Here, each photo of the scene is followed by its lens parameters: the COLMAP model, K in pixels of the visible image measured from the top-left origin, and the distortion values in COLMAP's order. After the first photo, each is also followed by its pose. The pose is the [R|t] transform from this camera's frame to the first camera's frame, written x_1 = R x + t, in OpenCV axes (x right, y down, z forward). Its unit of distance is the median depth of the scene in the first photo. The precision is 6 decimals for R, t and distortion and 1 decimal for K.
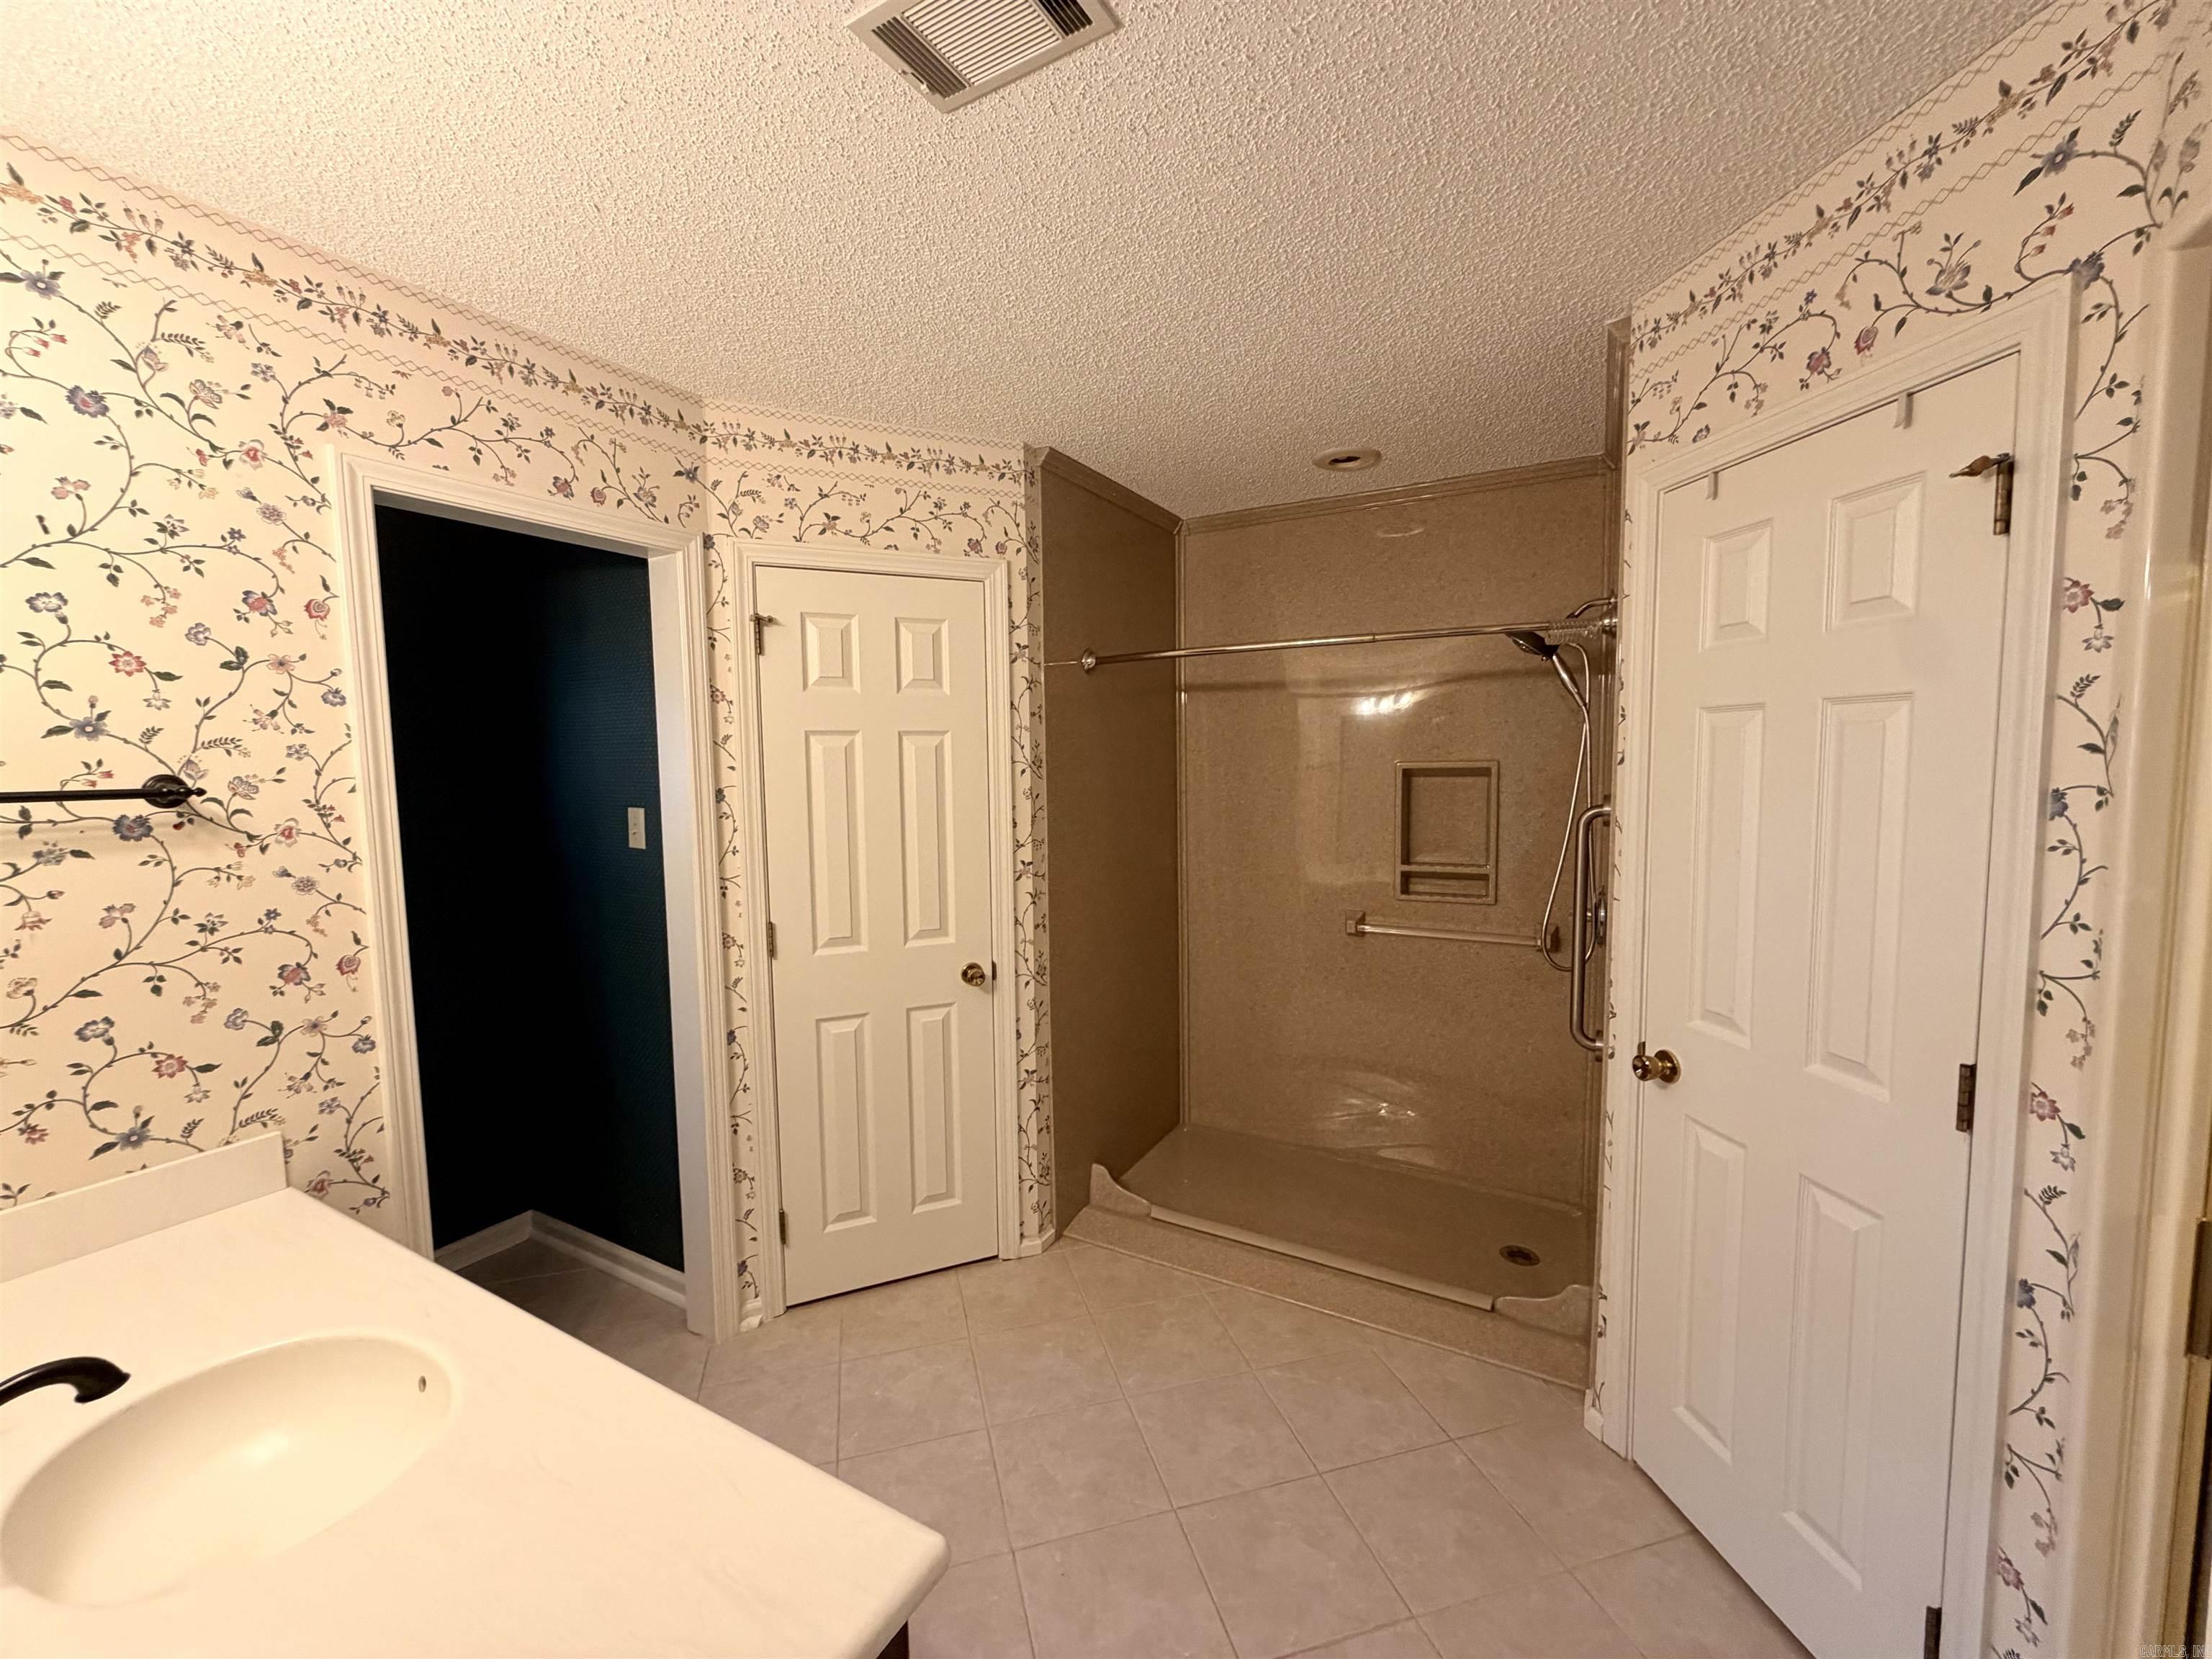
lens RADIAL K [[884.5, 0, 1102.0], [0, 884.5, 830.1], [0, 0, 1]] dist [0.000931, 0.000137]
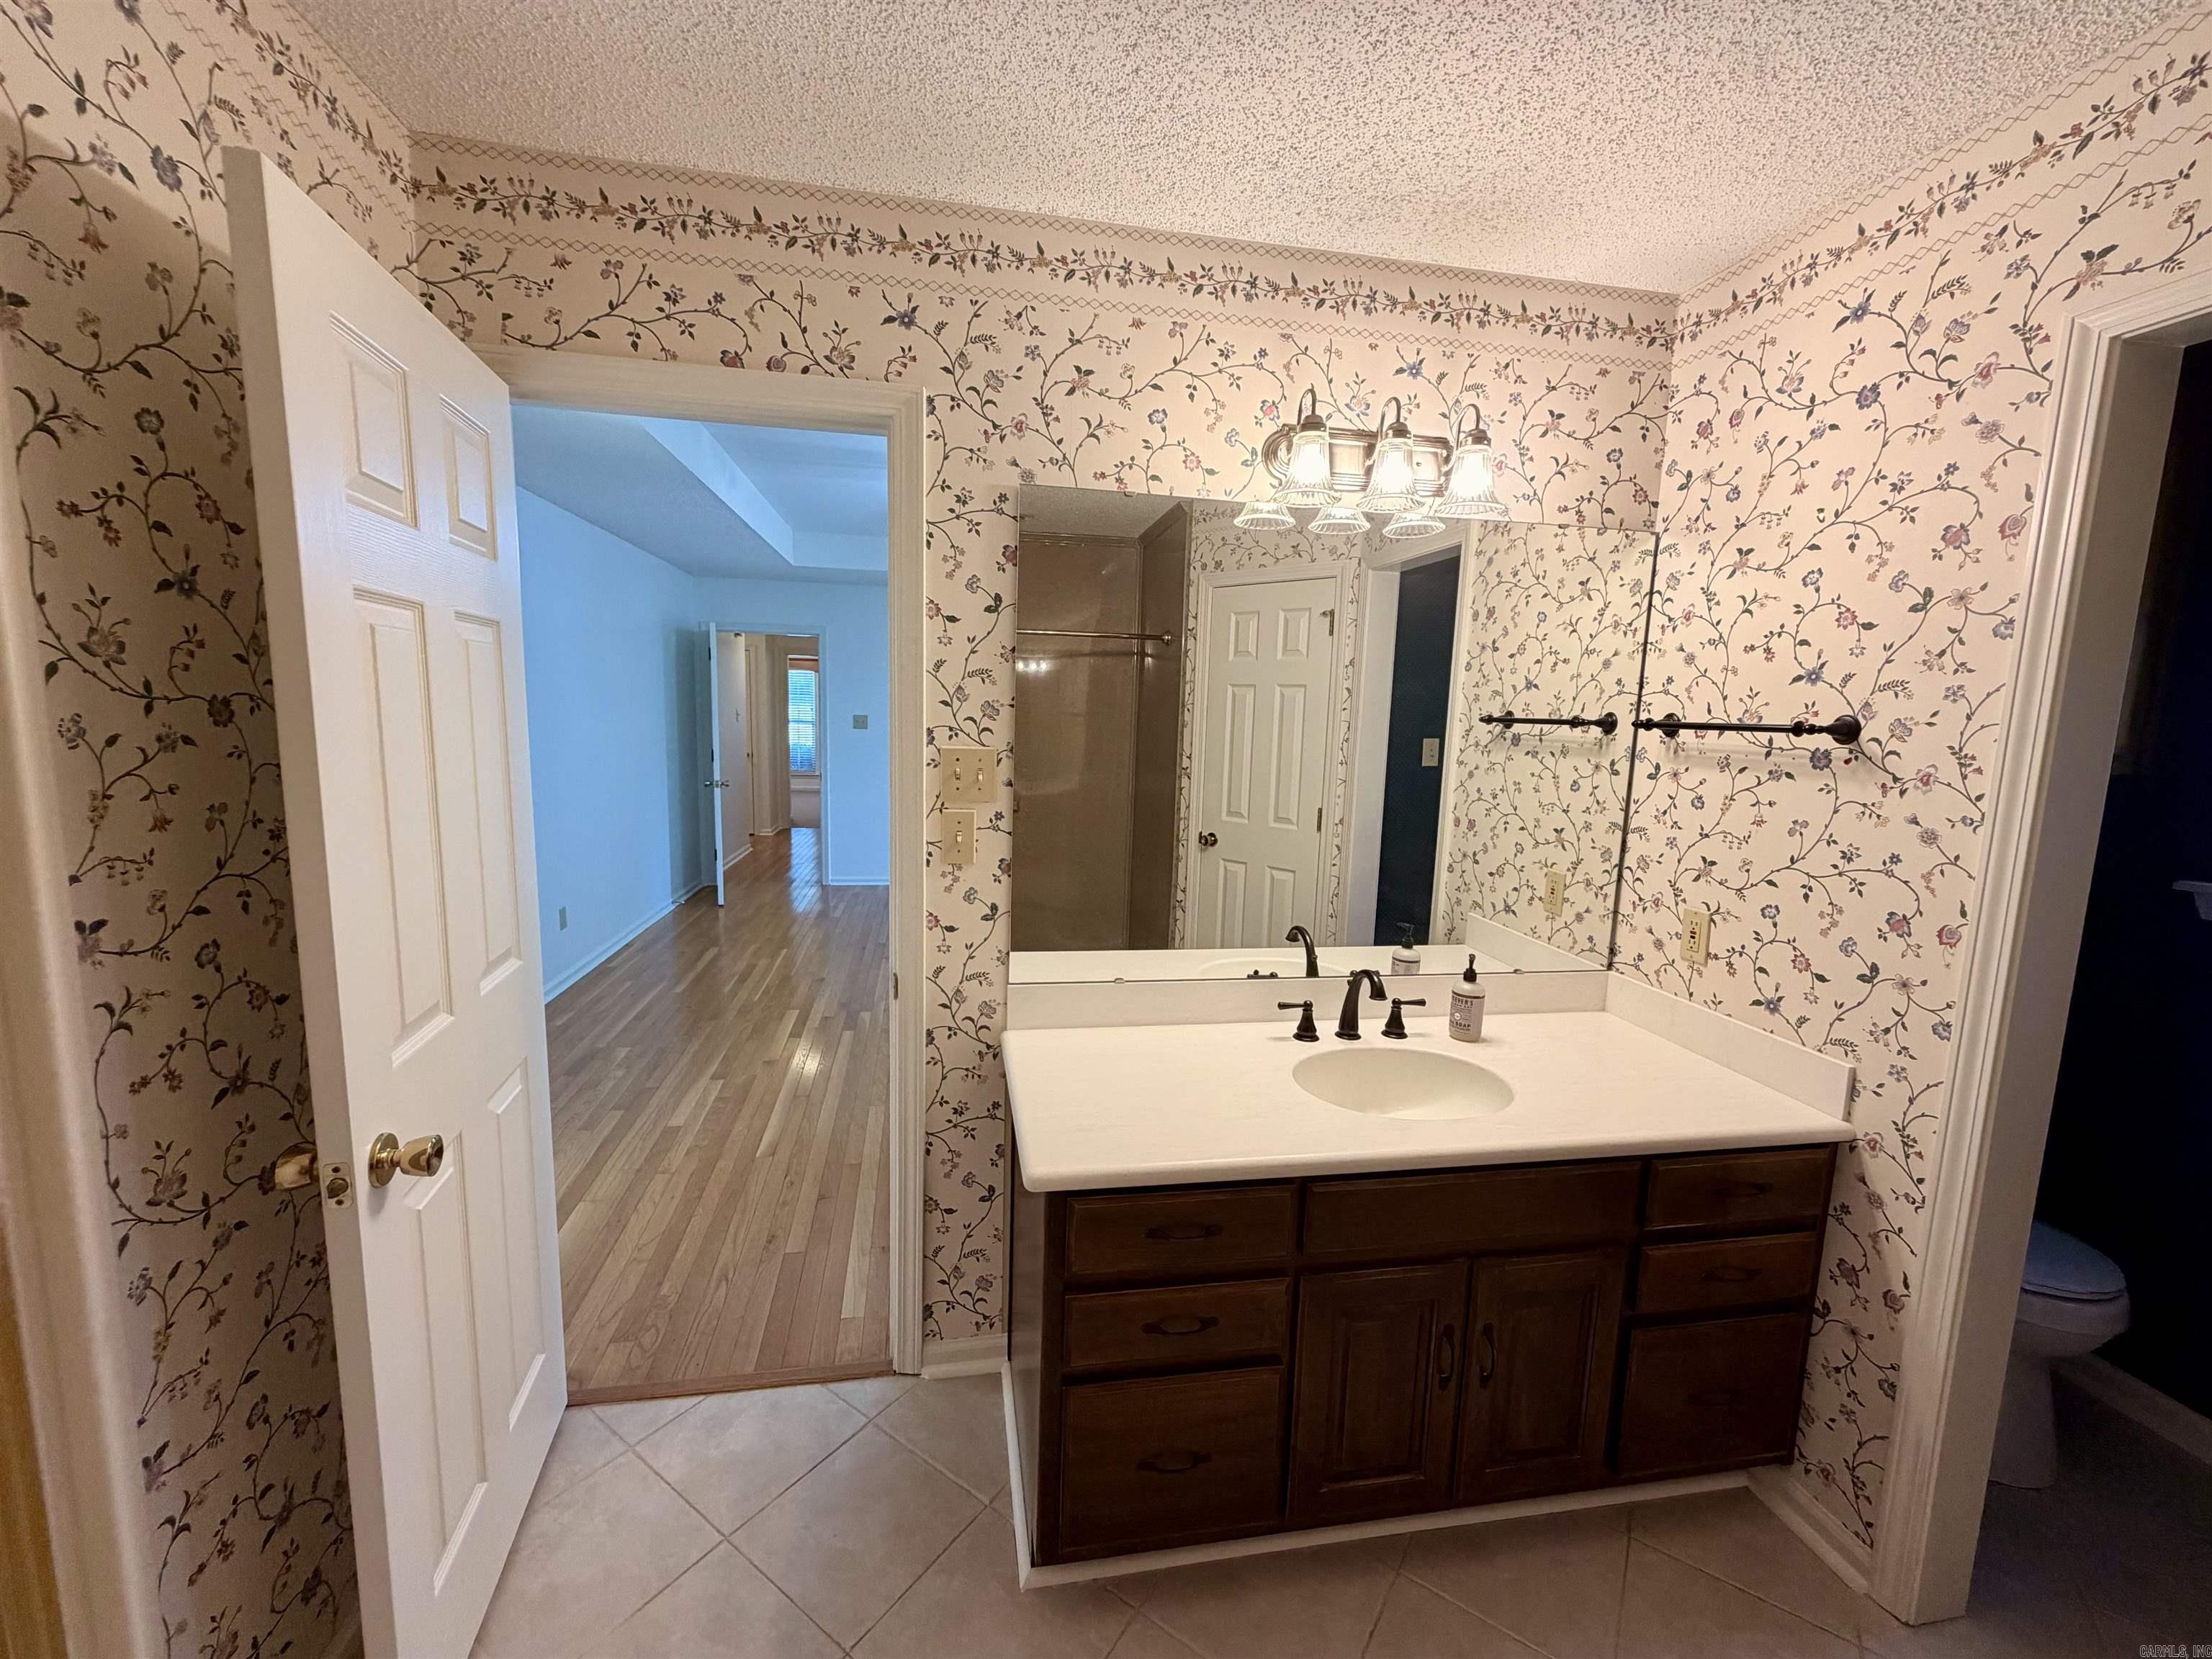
lens RADIAL K [[884.5, 0, 1102.0], [0, 884.5, 830.1], [0, 0, 1]] dist [0.000931, 0.000137]
pose [[-0.769972, 0.077570, -0.633345, 0.389474], [-0.070984, 0.976009, 0.205835, -0.080960], [0.634117, 0.203445, -0.745993, 1.221357]]
